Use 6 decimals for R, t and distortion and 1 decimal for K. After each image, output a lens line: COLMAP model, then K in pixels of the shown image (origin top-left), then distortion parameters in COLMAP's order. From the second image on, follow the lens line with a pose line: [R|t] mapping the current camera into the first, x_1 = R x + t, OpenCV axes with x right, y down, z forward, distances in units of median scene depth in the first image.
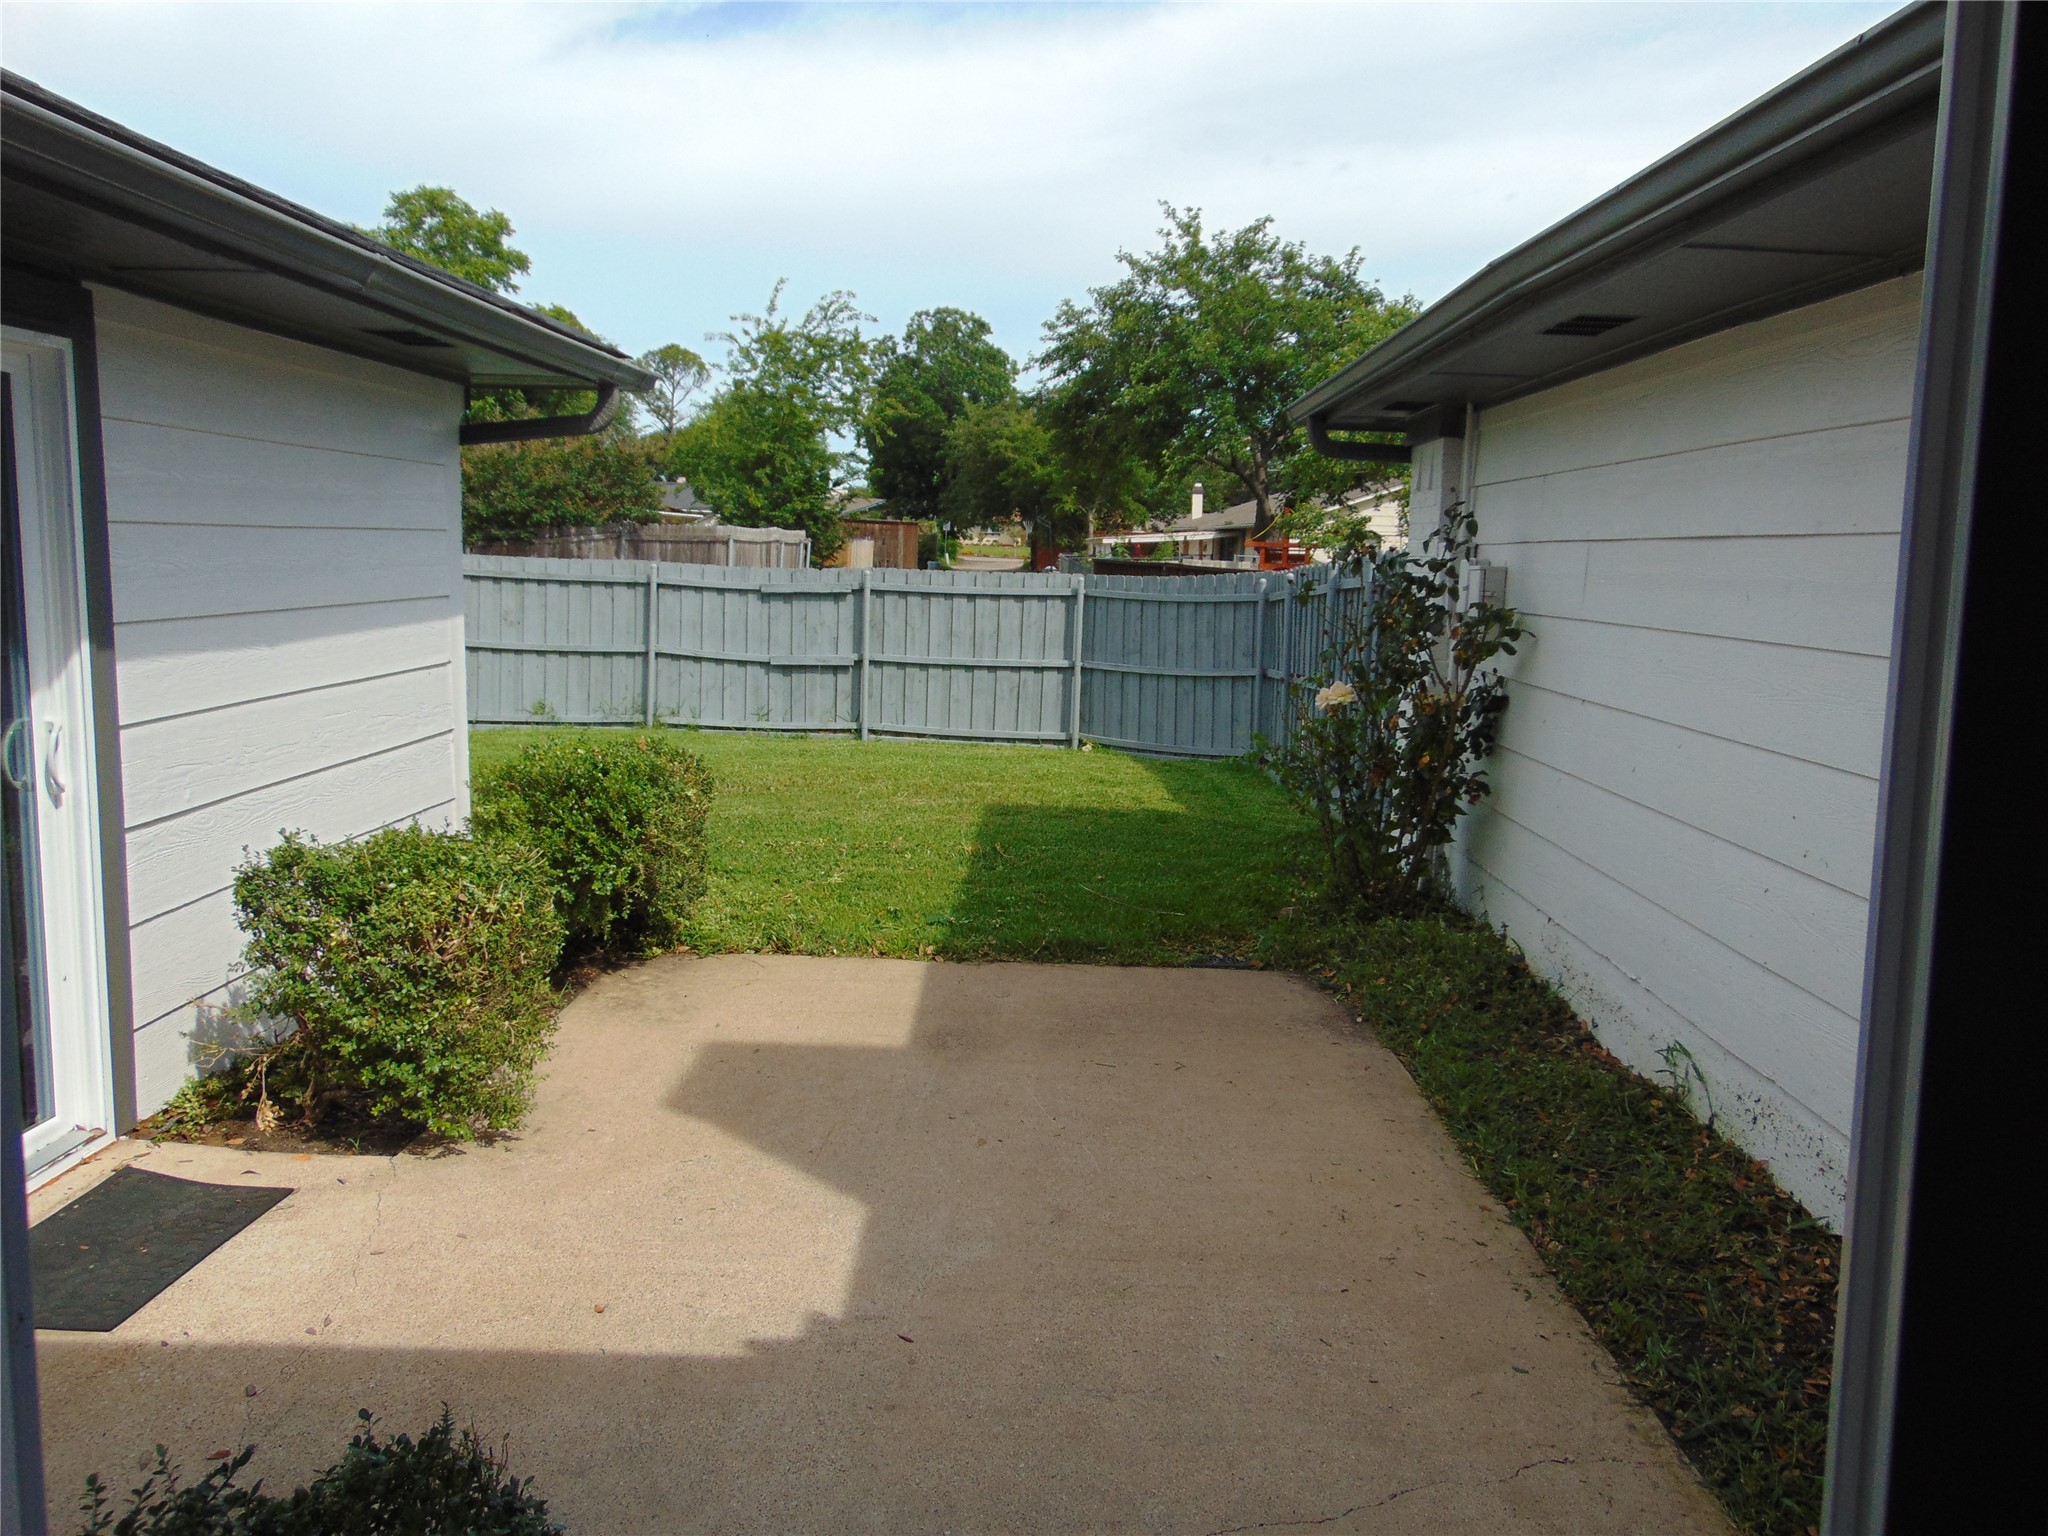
lens RADIAL K [[1541.8, 0, 1029.1], [0, 1541.8, 761.7], [0, 0, 1]] dist [-0.055128, 0.083050]
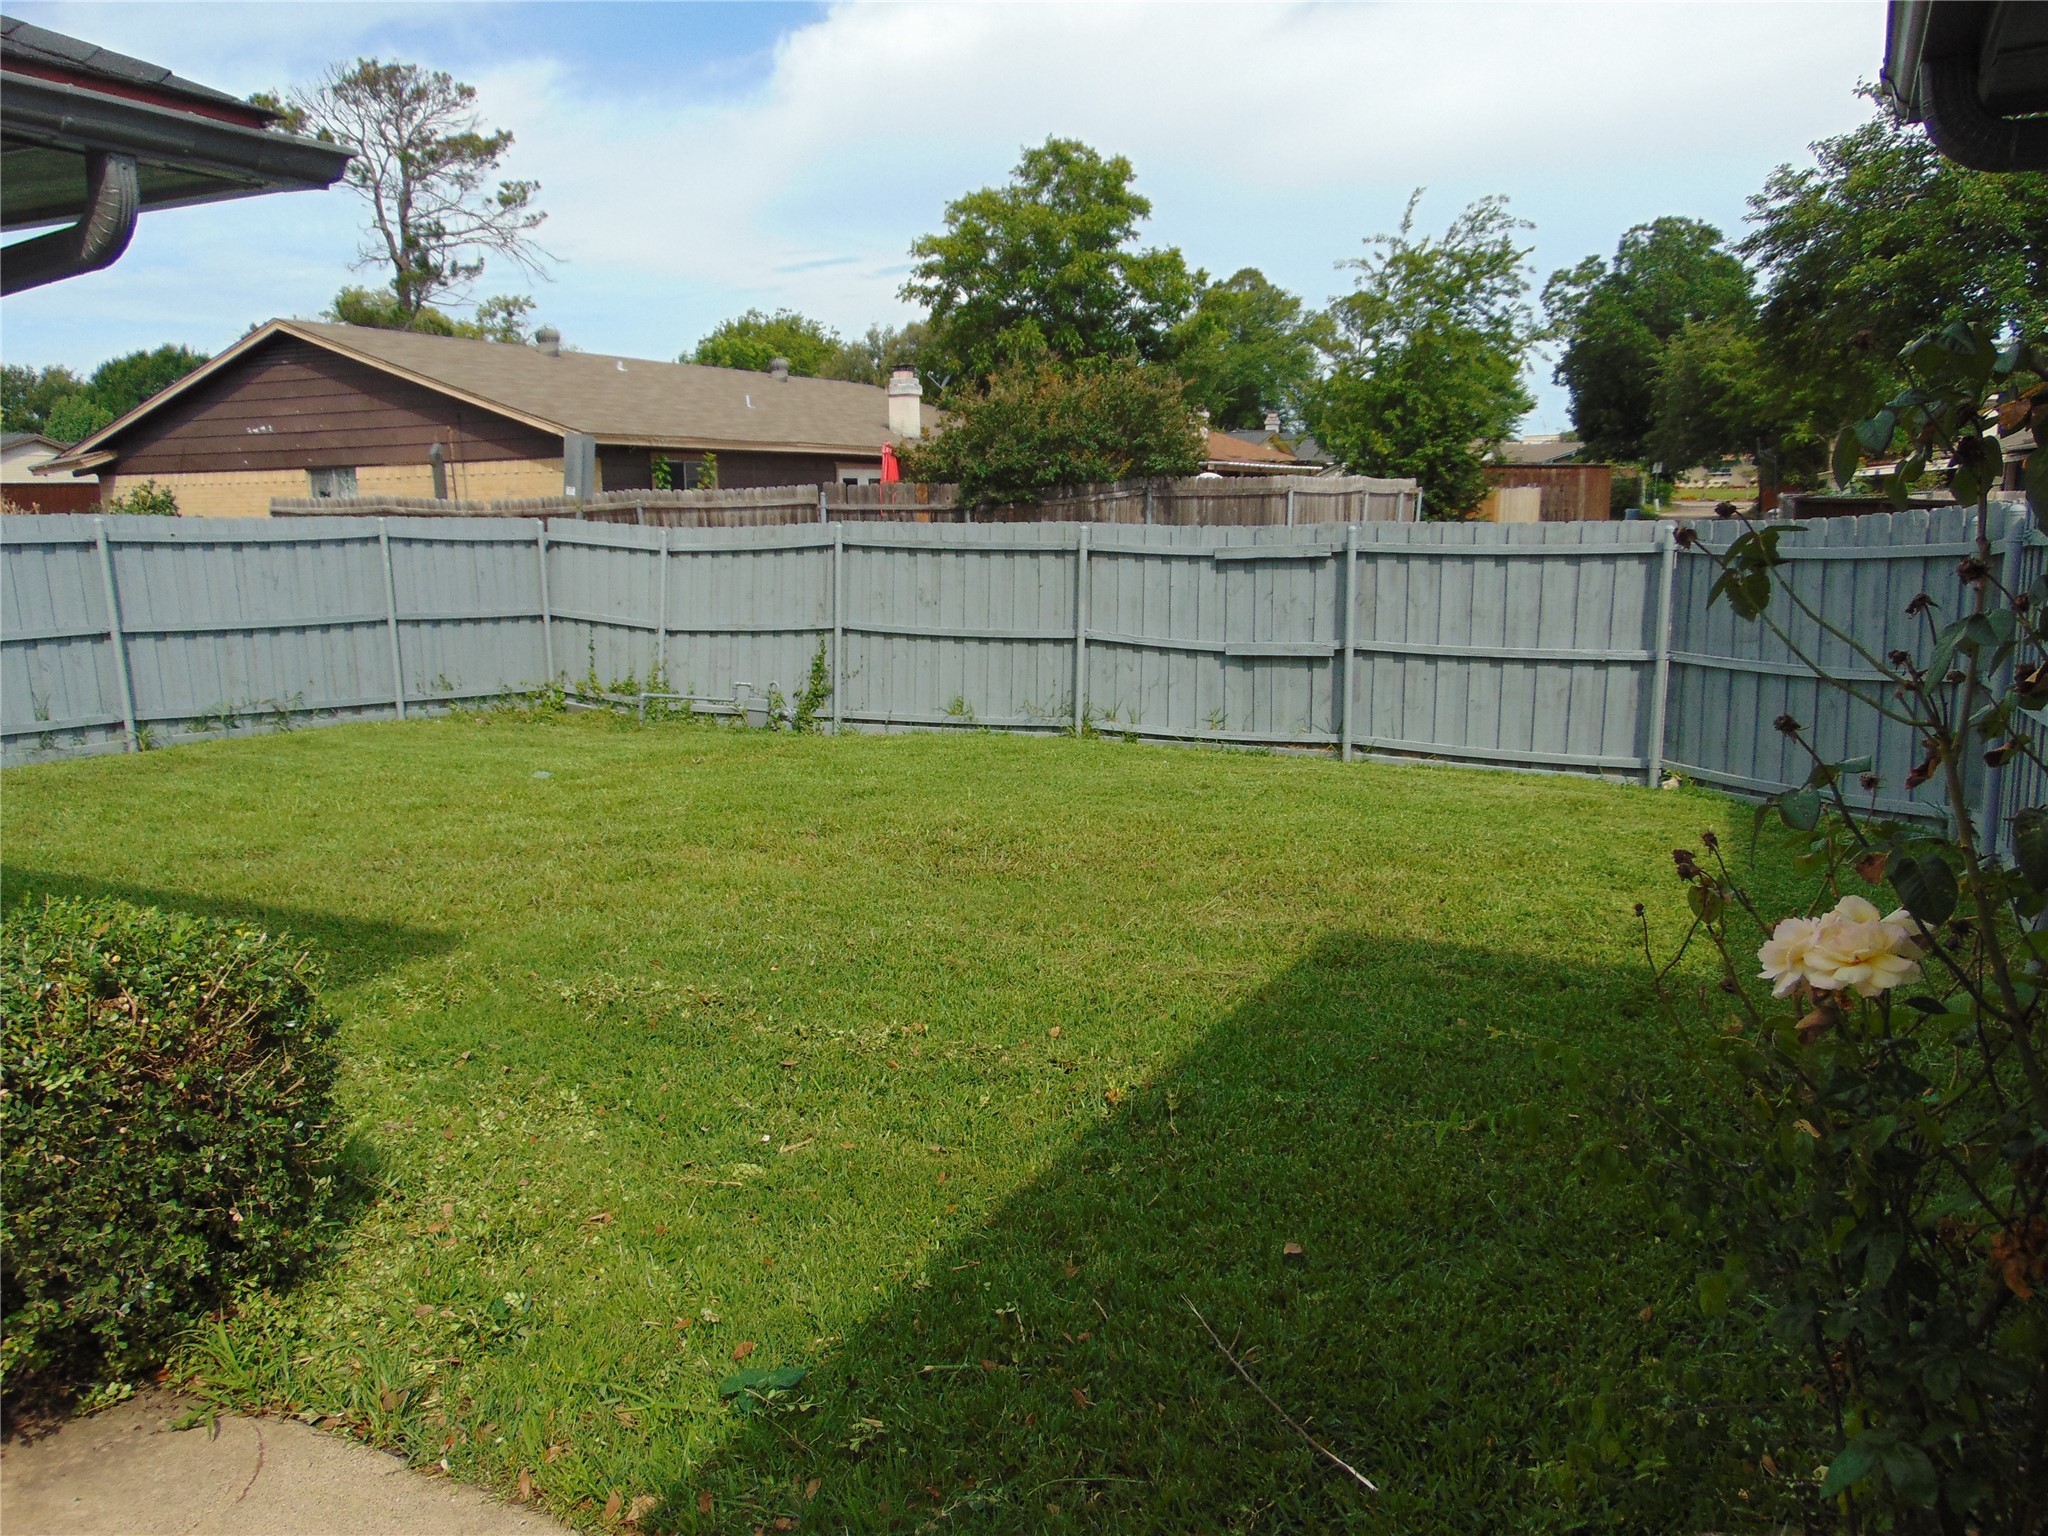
lens RADIAL K [[1539.6, 0, 1022.8], [0, 1539.6, 769.5], [0, 0, 1]] dist [-0.037812, 0.088870]
pose [[0.898037, 0.034479, -0.438567, 0.054223], [-0.020278, 0.999109, 0.037024, -0.023821], [0.439453, -0.024356, 0.897935, 0.201732]]
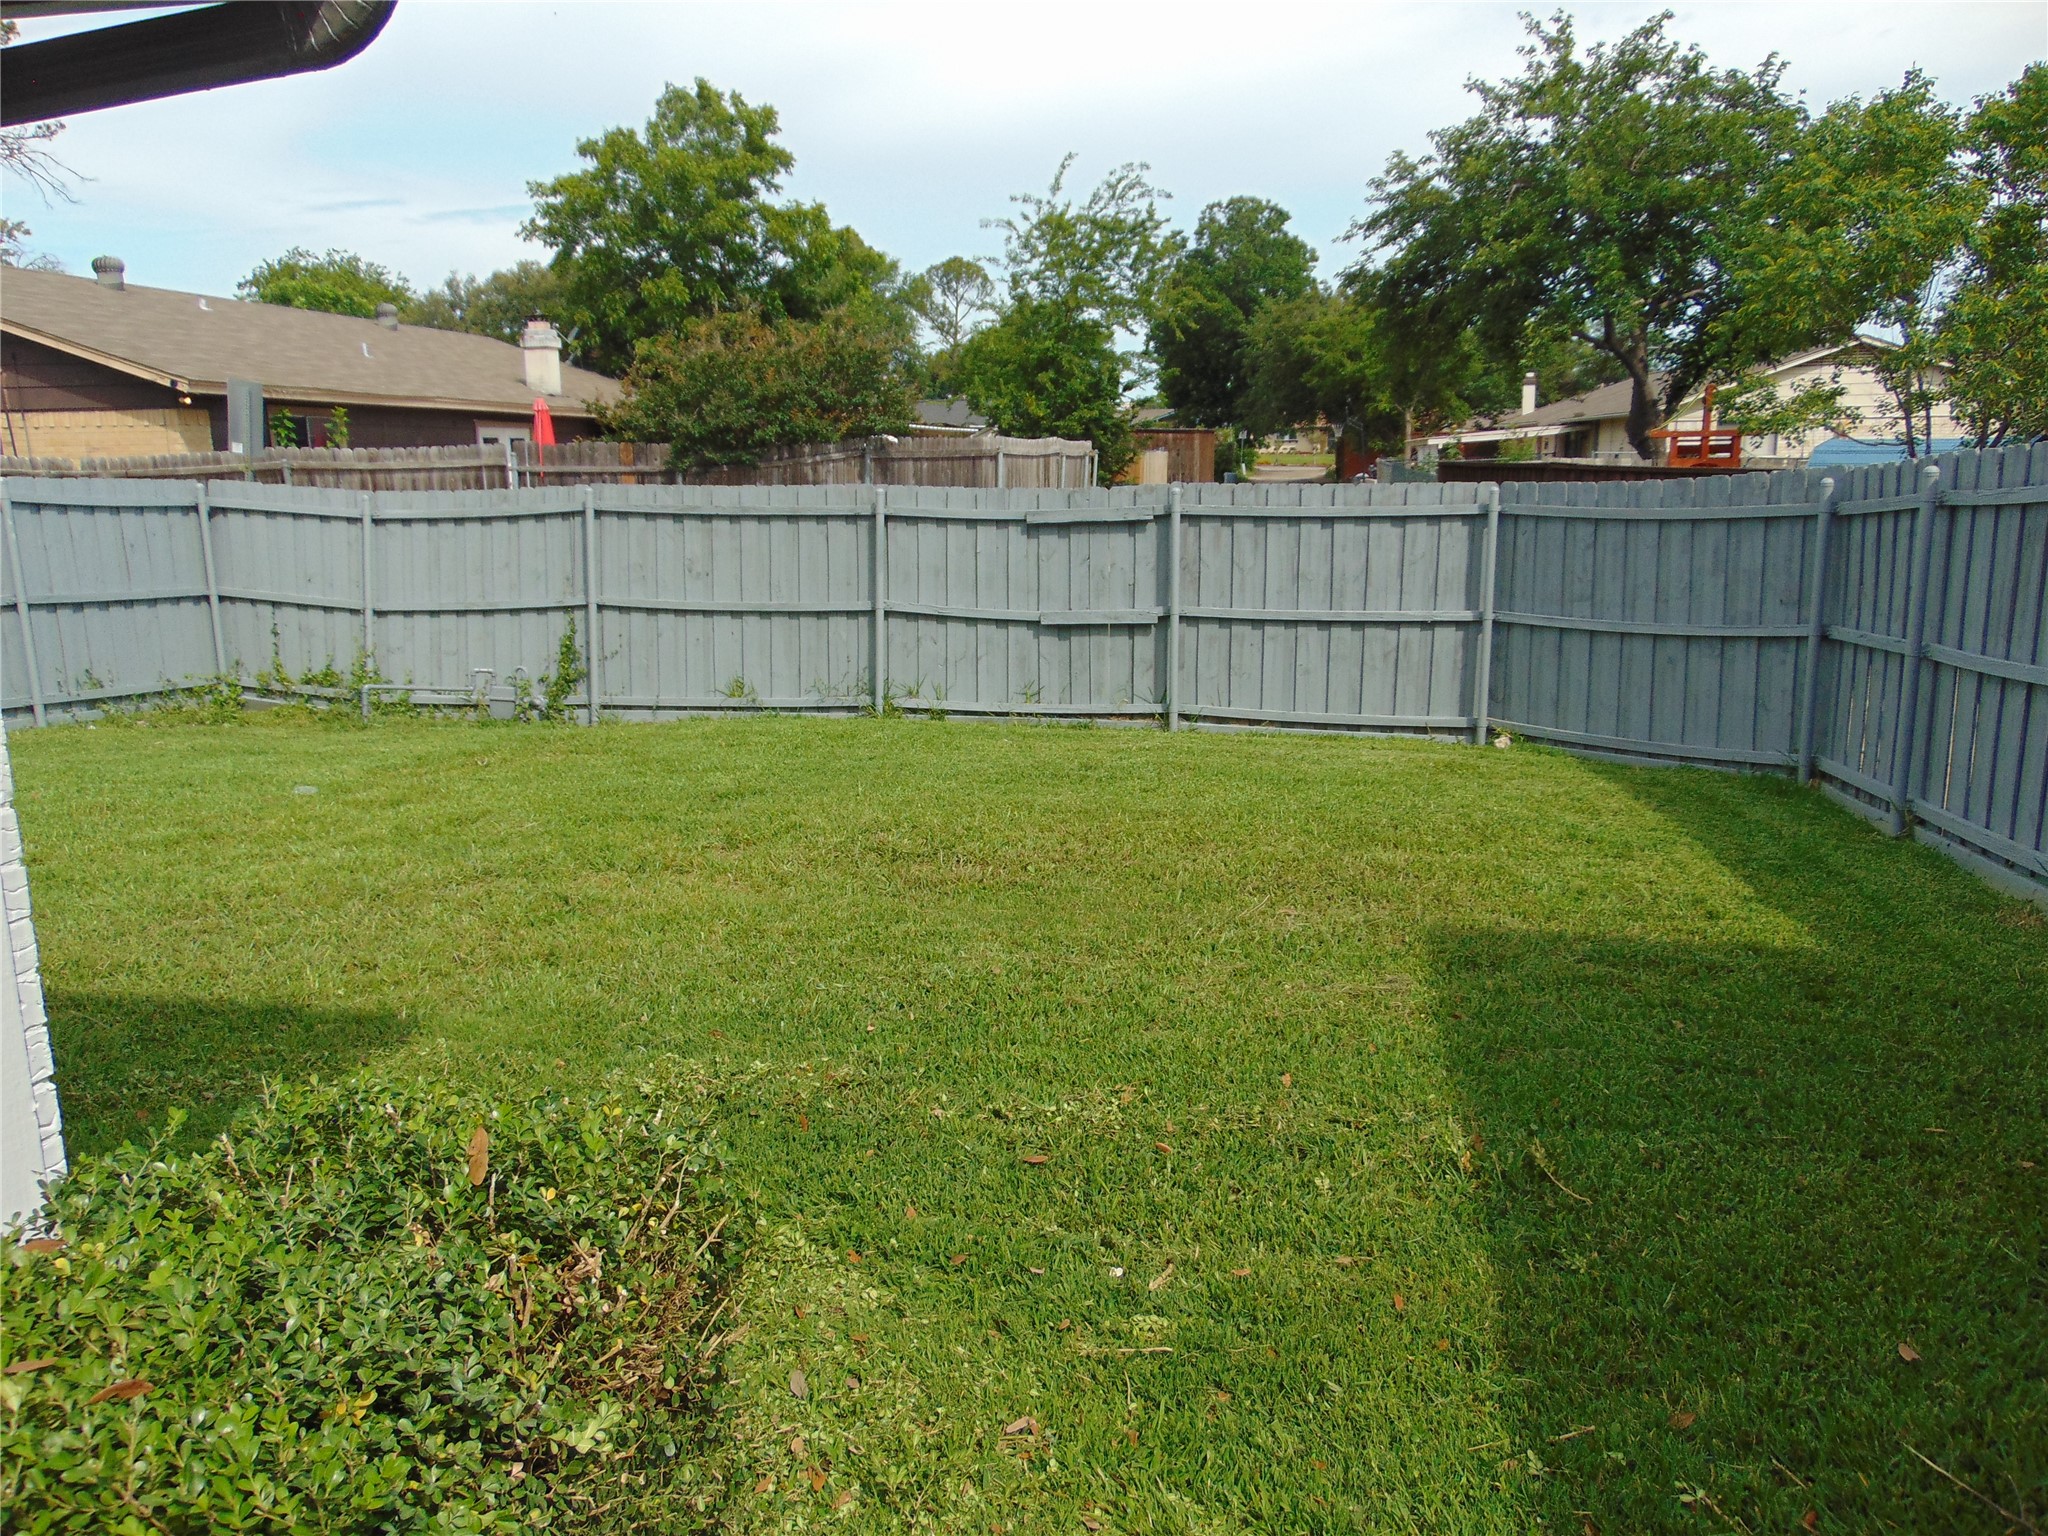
lens RADIAL K [[1539.6, 0, 1022.8], [0, 1539.6, 769.5], [0, 0, 1]] dist [-0.037812, 0.088870]
pose [[0.981476, -0.001310, -0.191579, -0.028468], [0.012791, 0.998194, 0.058701, -0.027415], [0.191156, -0.060064, 0.979720, 0.212273]]
